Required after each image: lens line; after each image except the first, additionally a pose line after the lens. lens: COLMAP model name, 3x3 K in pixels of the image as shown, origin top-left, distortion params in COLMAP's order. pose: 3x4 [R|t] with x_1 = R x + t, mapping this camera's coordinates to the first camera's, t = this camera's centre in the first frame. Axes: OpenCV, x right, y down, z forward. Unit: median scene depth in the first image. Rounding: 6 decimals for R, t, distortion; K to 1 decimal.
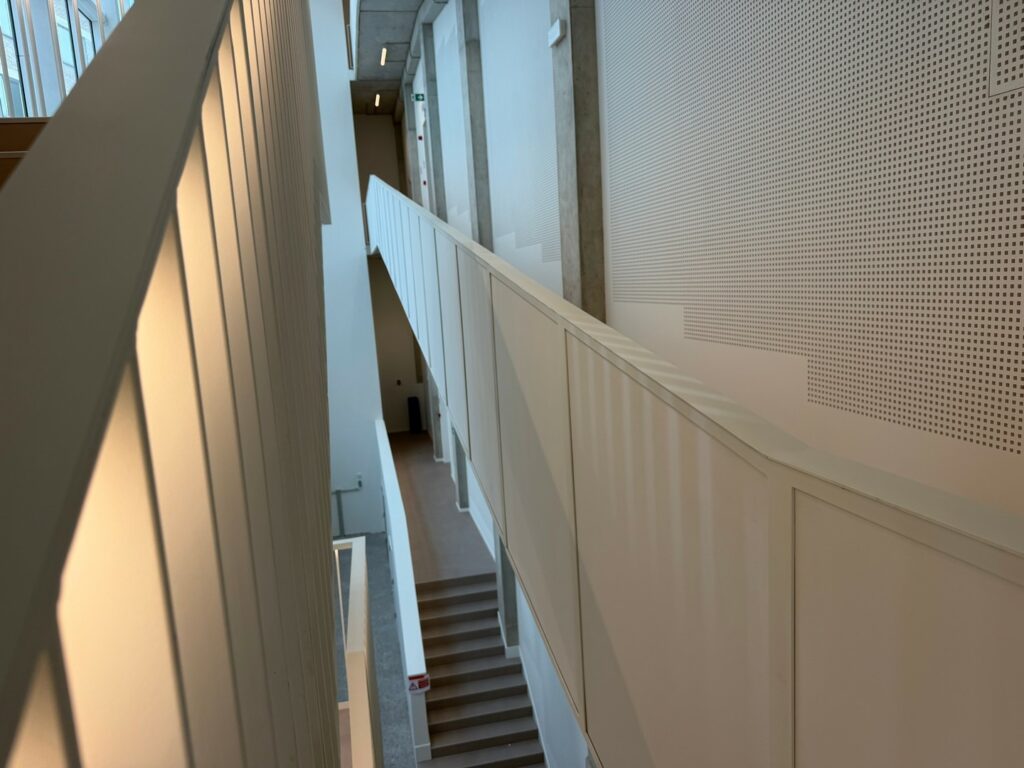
lens RADIAL K [[722.2, 0, 512.0], [0, 722.2, 384.0], [0, 0, 1]] dist [0.002142, -0.001006]
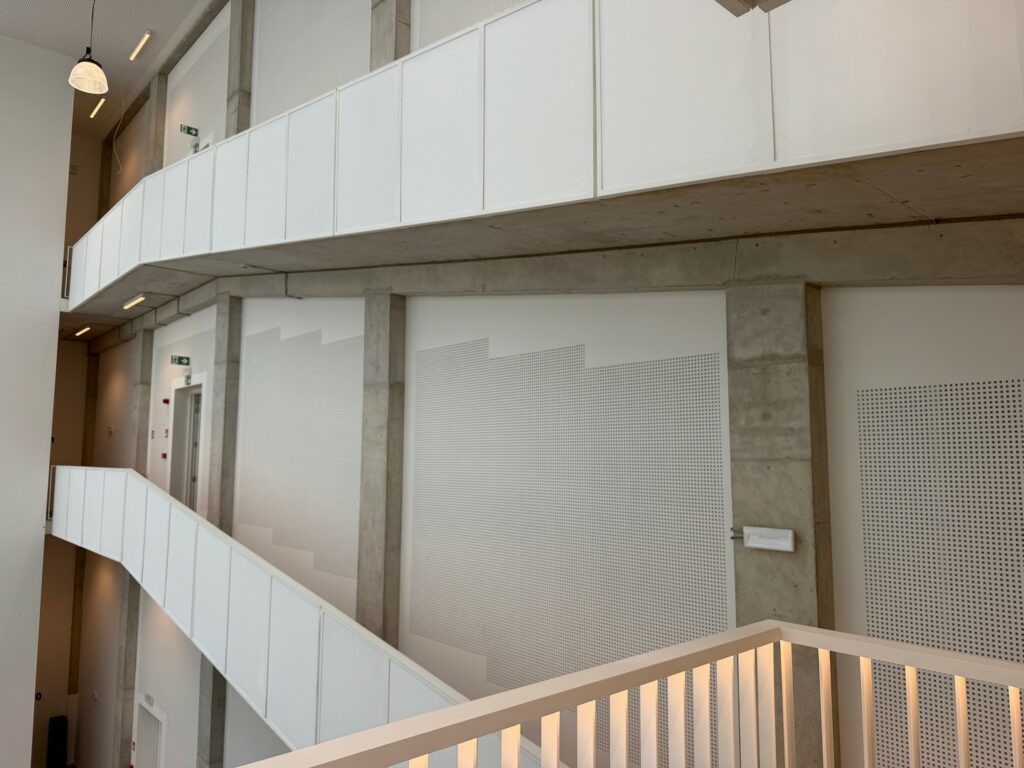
lens RADIAL K [[722.2, 0, 512.0], [0, 722.2, 384.0], [0, 0, 1]] dist [0.002142, -0.001006]
pose [[0.870449, 0.120292, 0.477335, -0.196069], [0.016579, 0.961969, -0.272656, -0.147364], [-0.491980, 0.245247, 0.835350, 0.148820]]
